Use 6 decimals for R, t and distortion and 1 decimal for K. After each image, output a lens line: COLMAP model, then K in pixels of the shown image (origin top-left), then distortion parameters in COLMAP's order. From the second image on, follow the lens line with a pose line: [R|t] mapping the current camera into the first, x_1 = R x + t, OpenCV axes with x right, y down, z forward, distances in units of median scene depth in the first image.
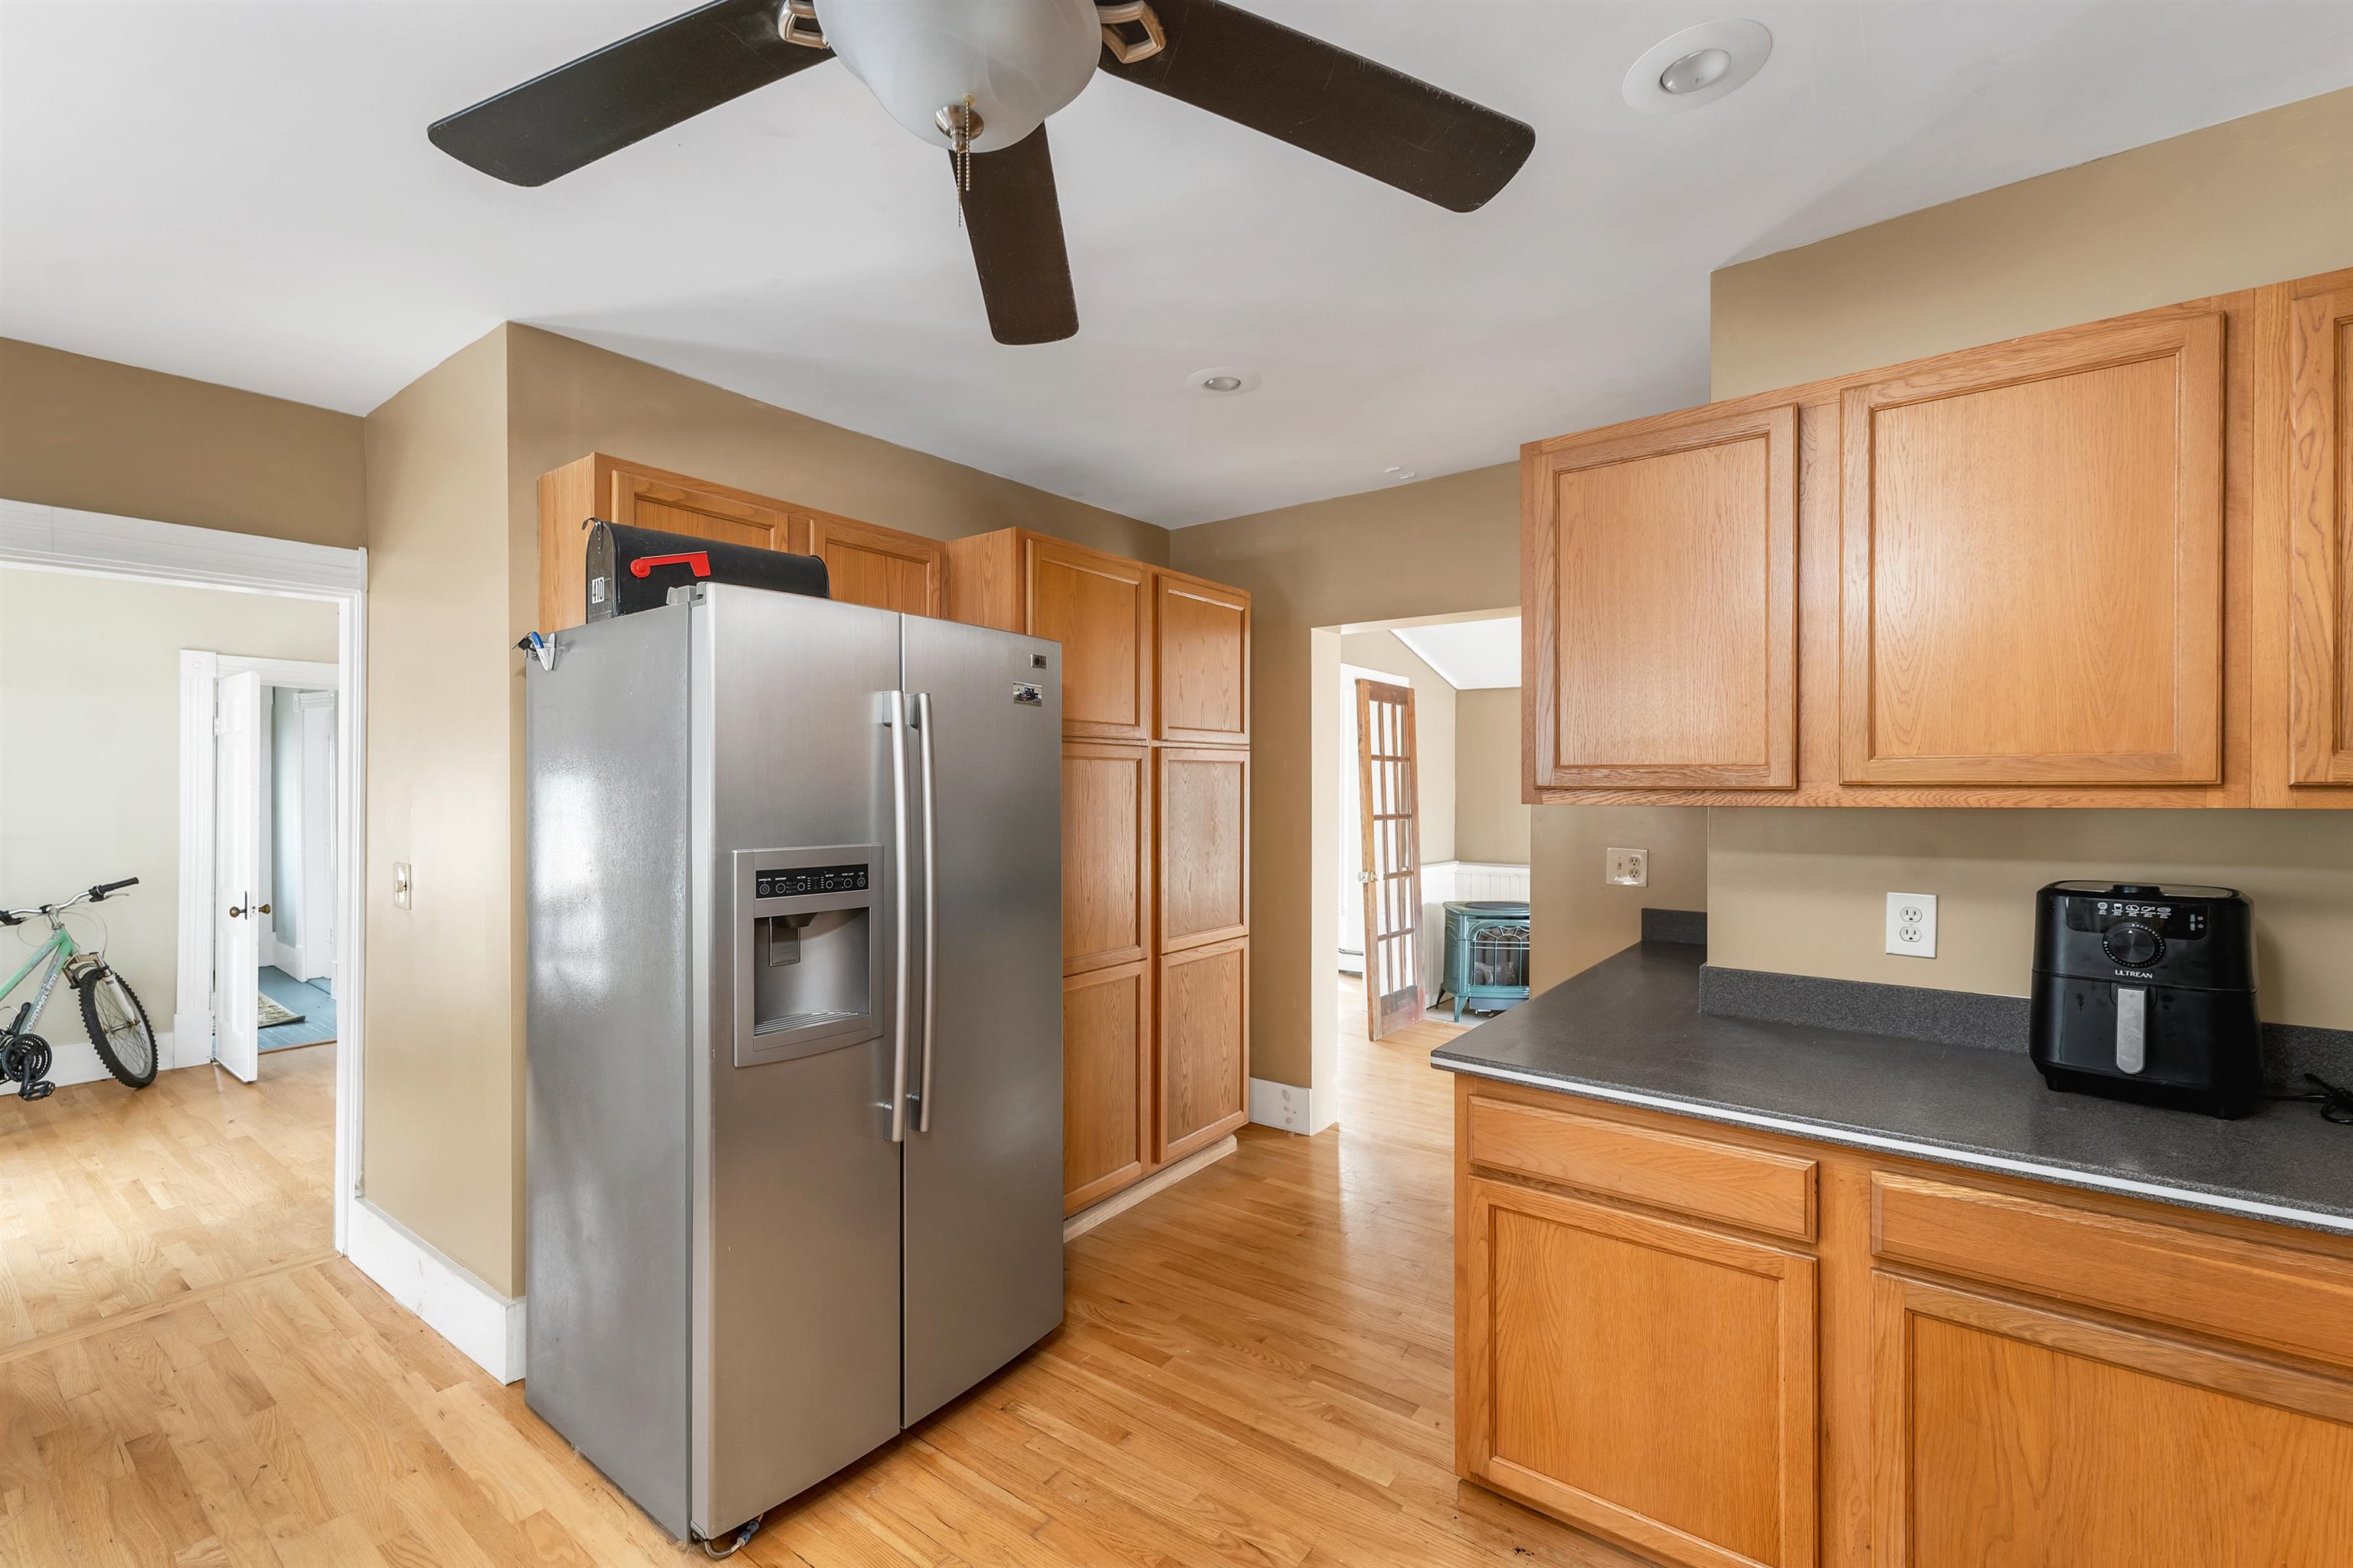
lens RADIAL K [[984.8, 0, 1168.3], [0, 984.8, 788.1], [0, 0, 1]] dist [0.000114, -0.000667]
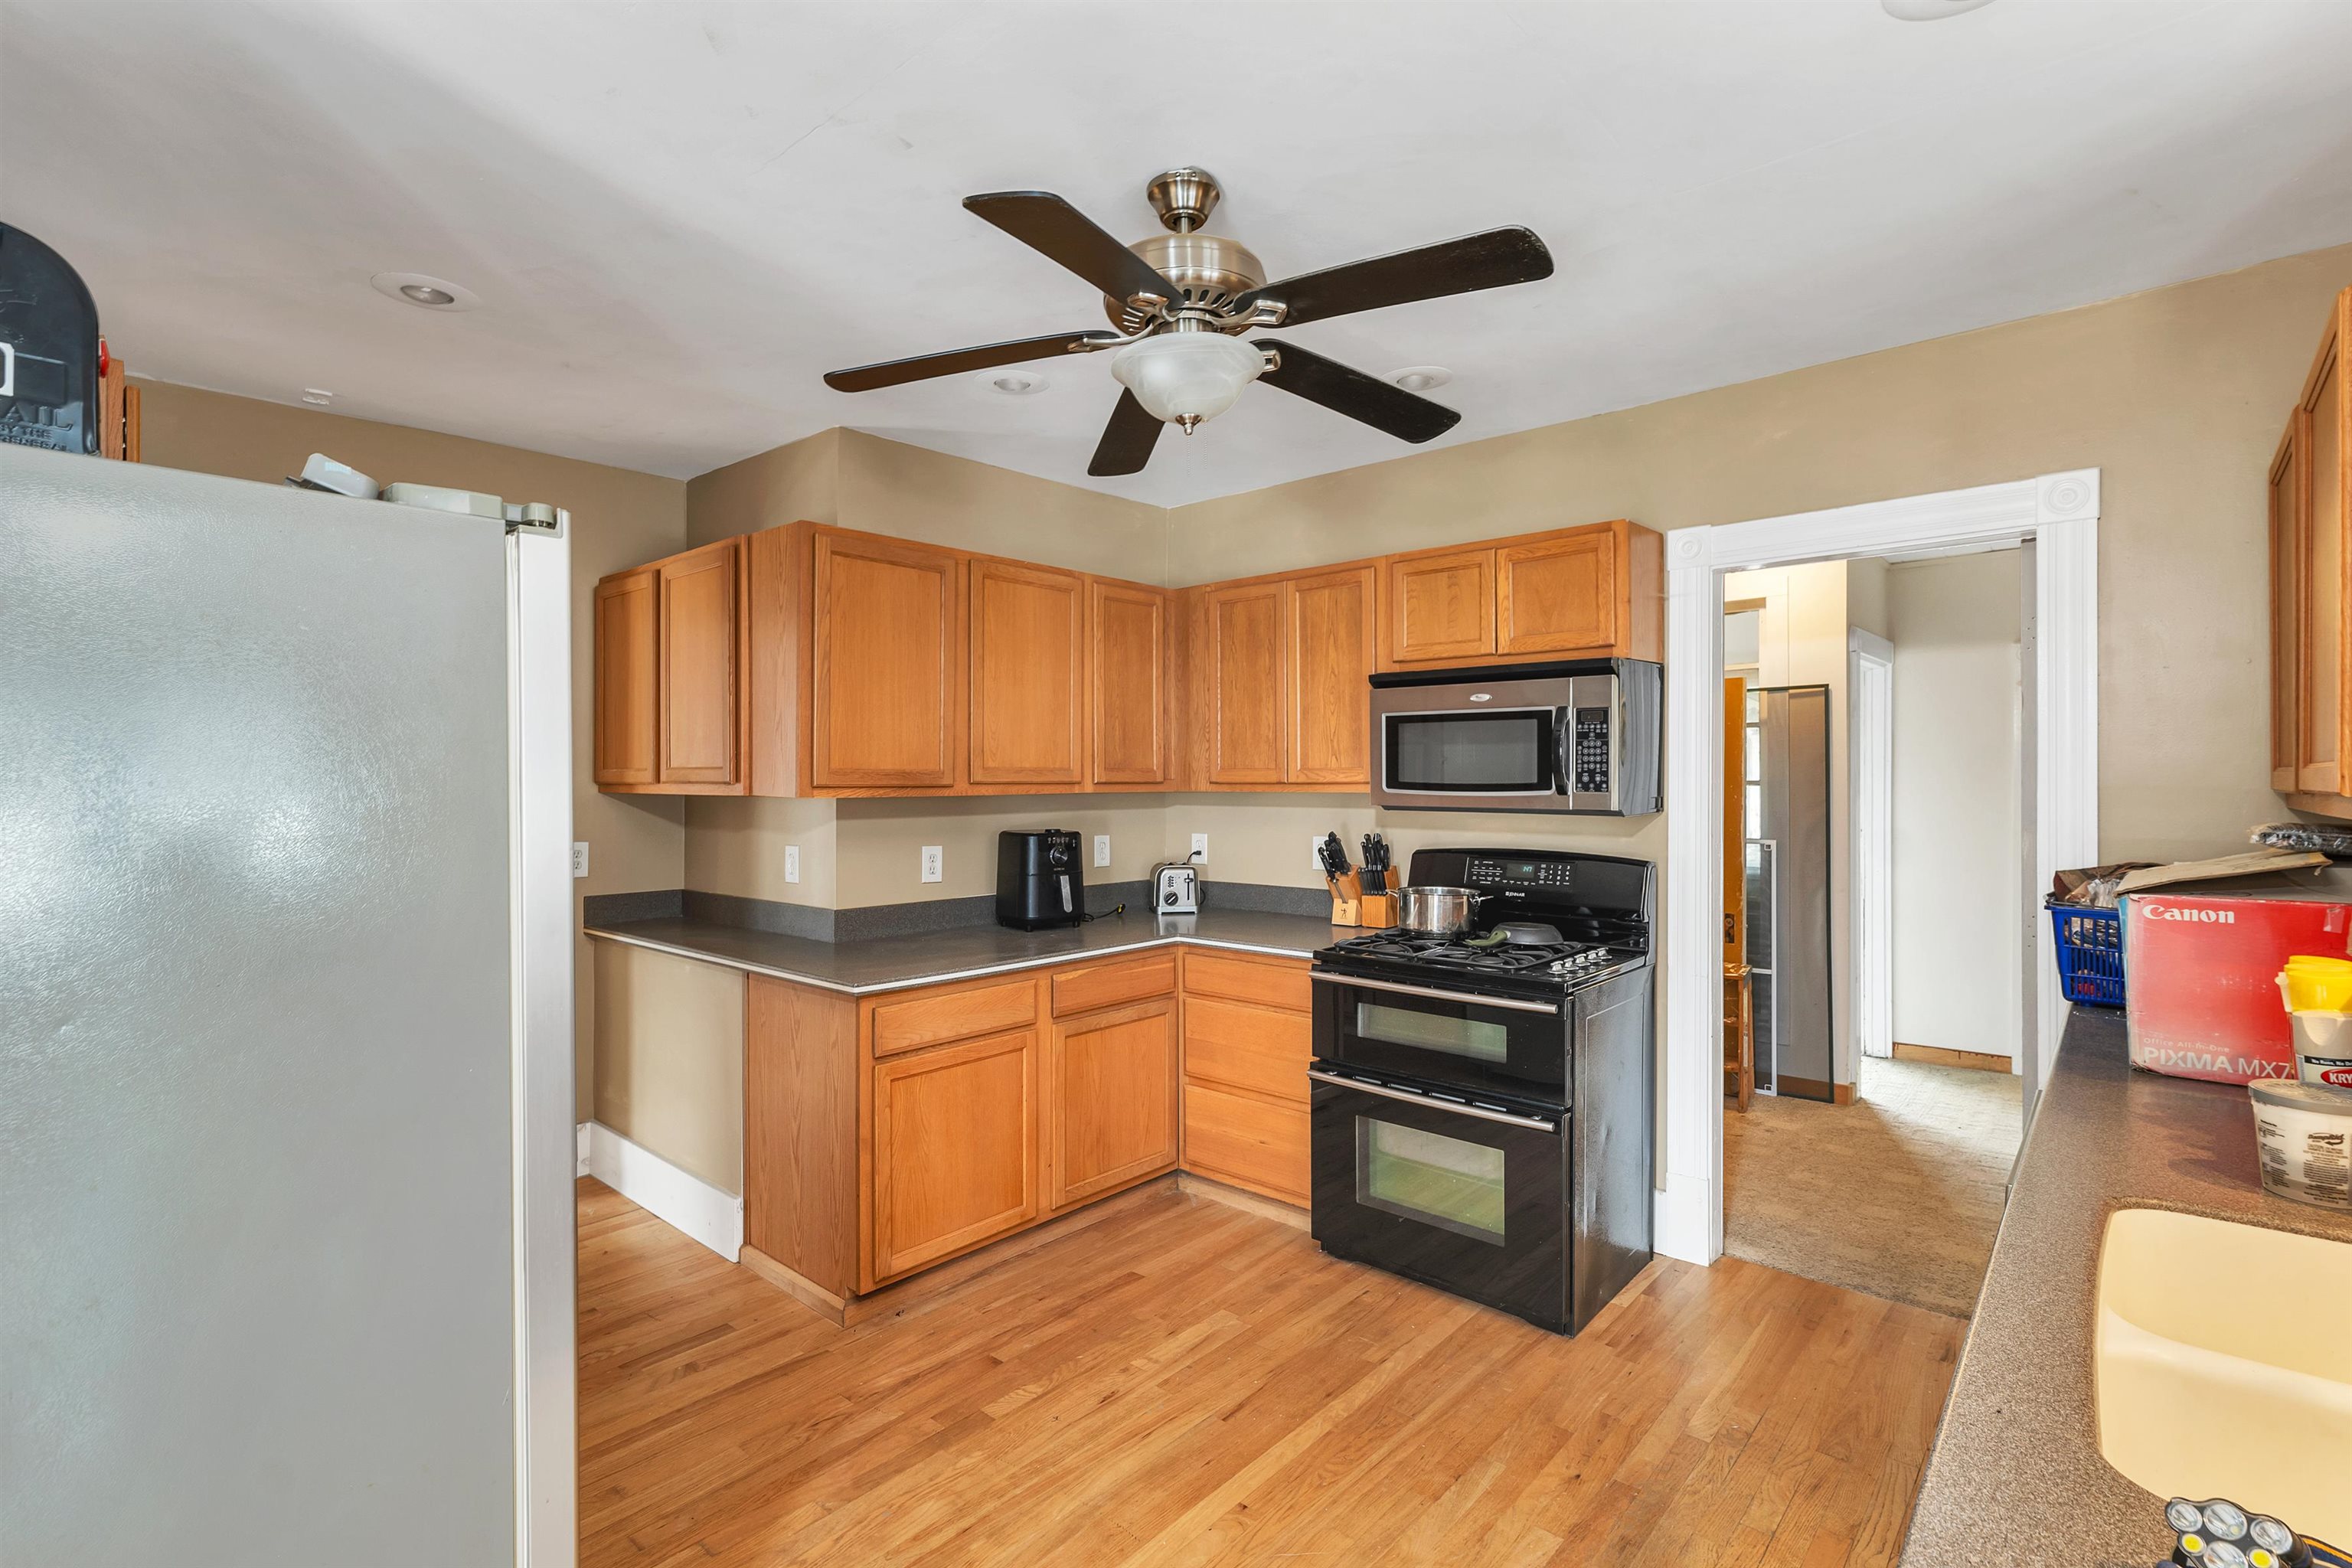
lens RADIAL K [[1091.8, 0, 1176.7], [0, 1091.8, 786.9], [0, 0, 1]] dist [-0.003280, -0.000514]
pose [[0.076565, -0.005206, 0.997051, -1.174746], [0.003884, 0.999980, 0.004923, -0.004199], [-0.997057, 0.003495, 0.076584, 0.457342]]
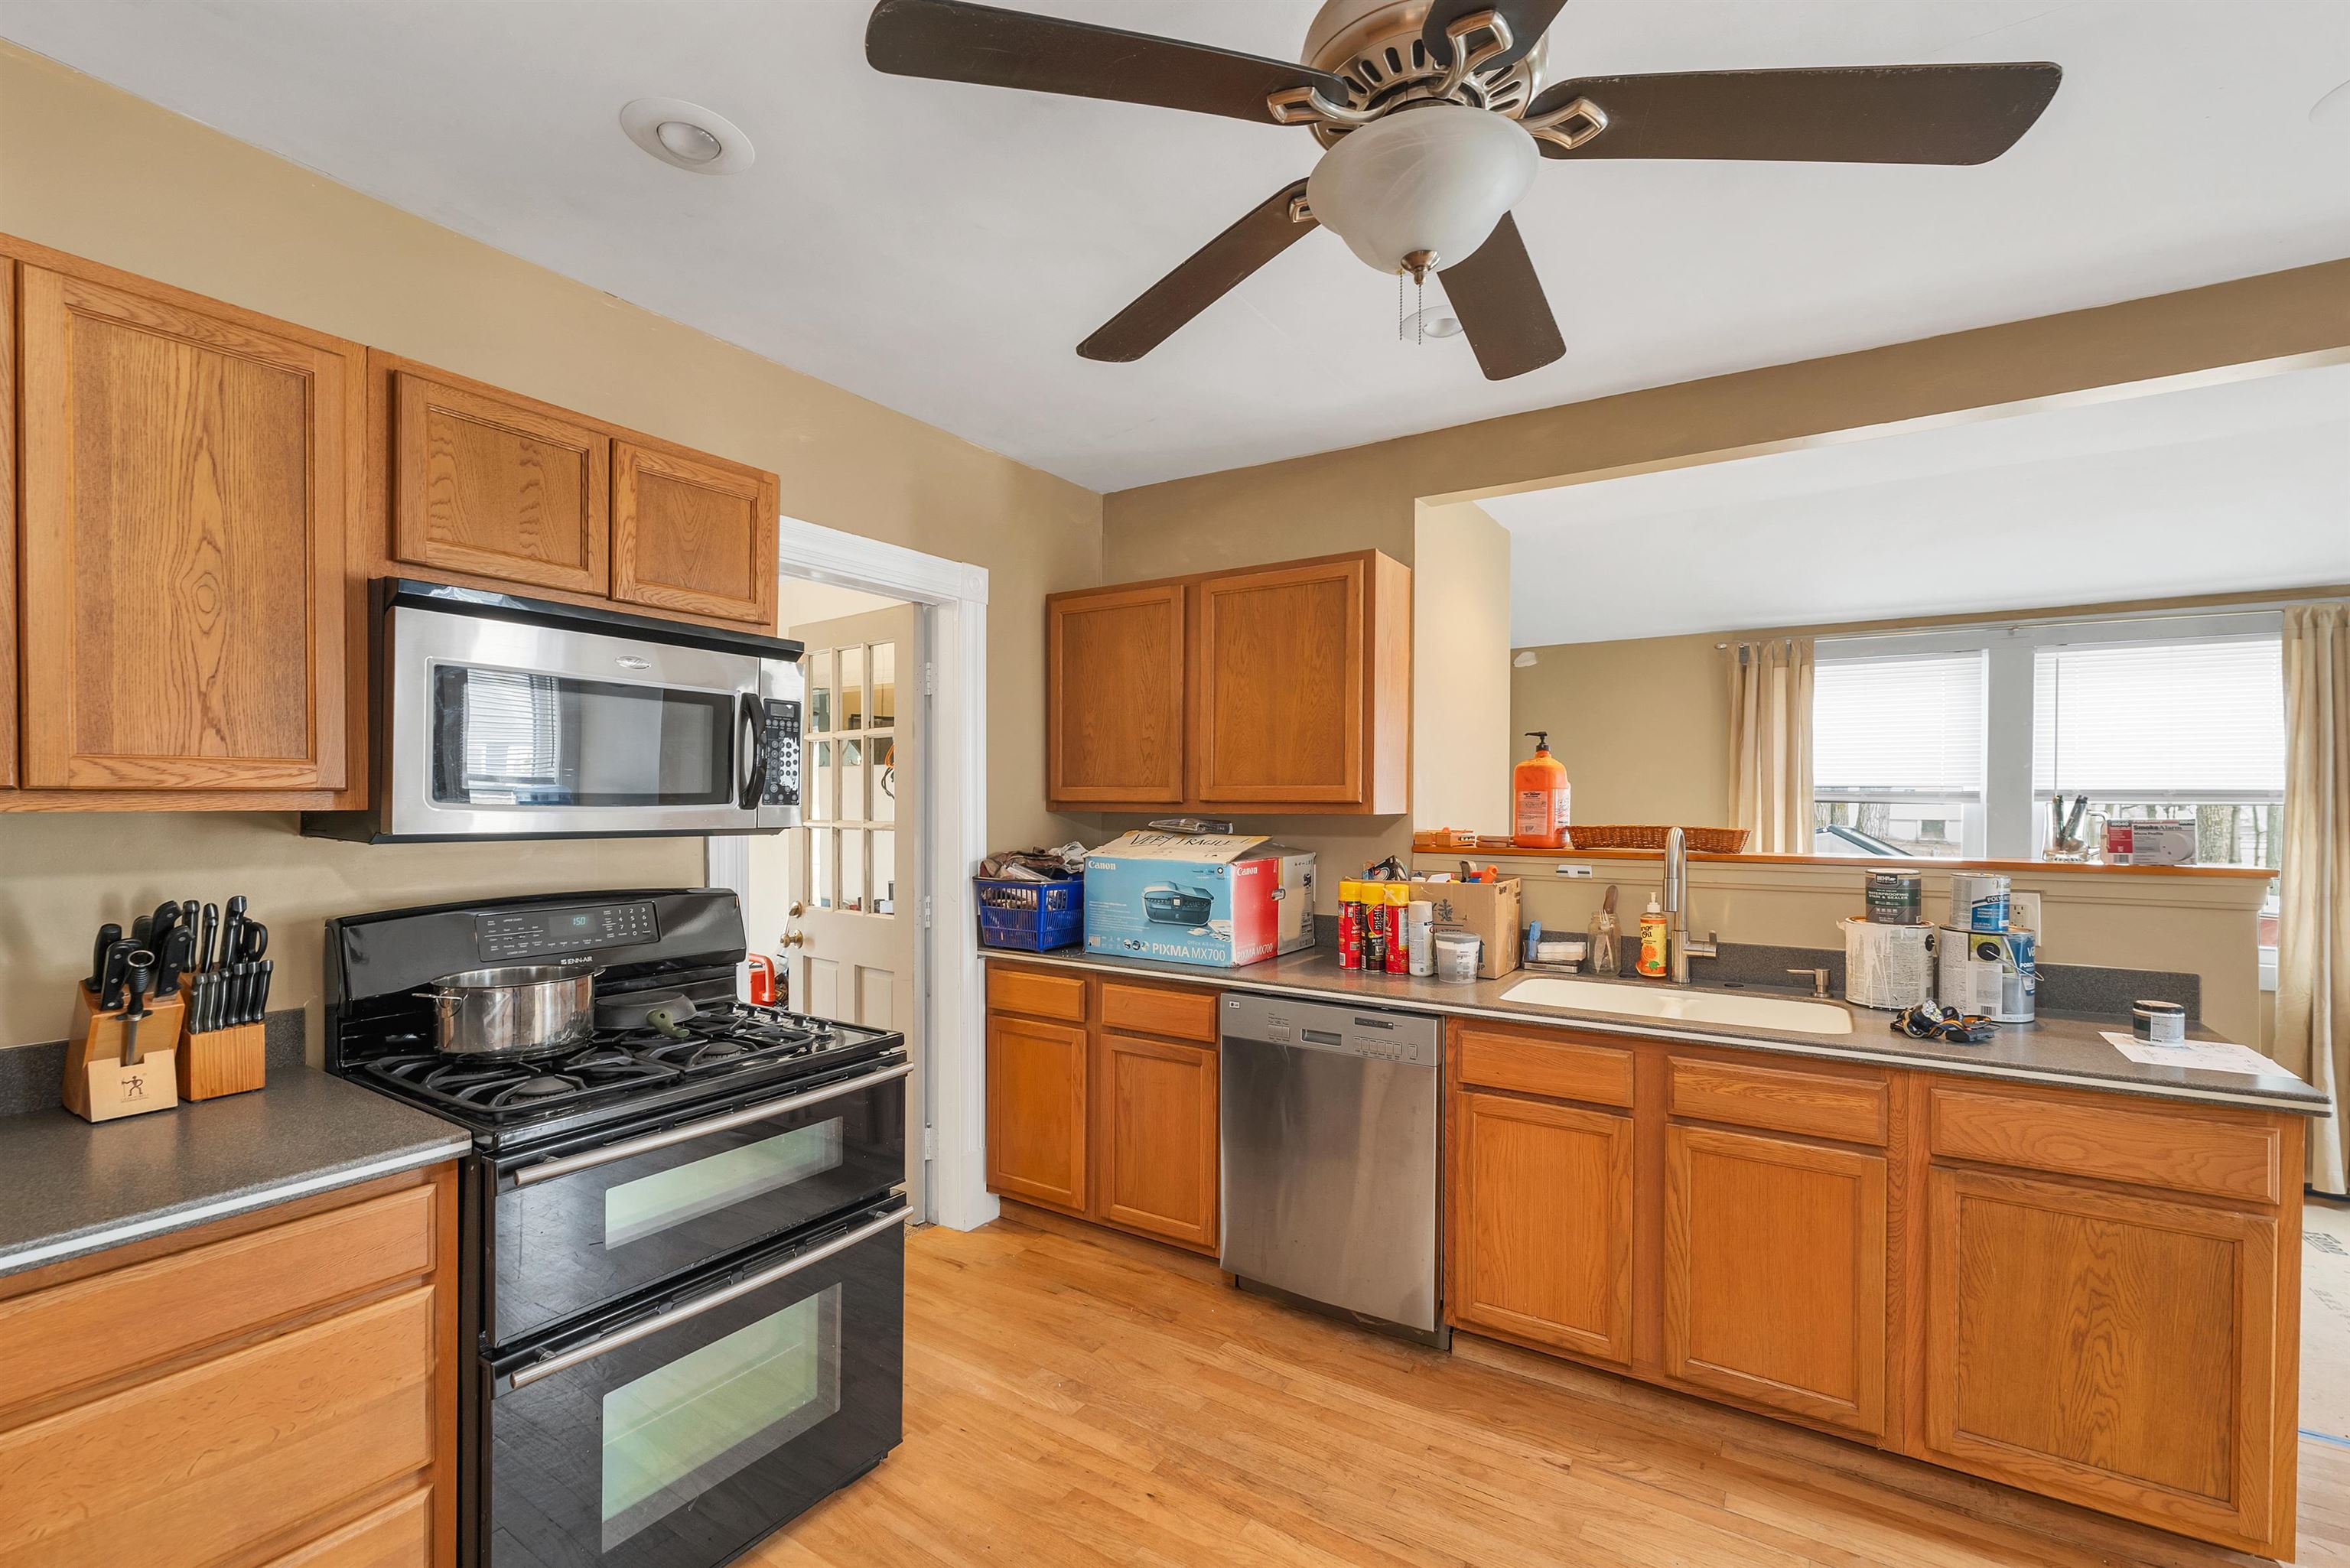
lens RADIAL K [[983.5, 0, 1184.2], [0, 983.5, 796.7], [0, 0, 1]] dist [0.000114, -0.000667]
pose [[-0.995103, -0.004491, -0.098742, 0.098463], [-0.004537, 0.999990, 0.000241, 0.001271], [0.098740, 0.000688, -0.995113, 1.163897]]
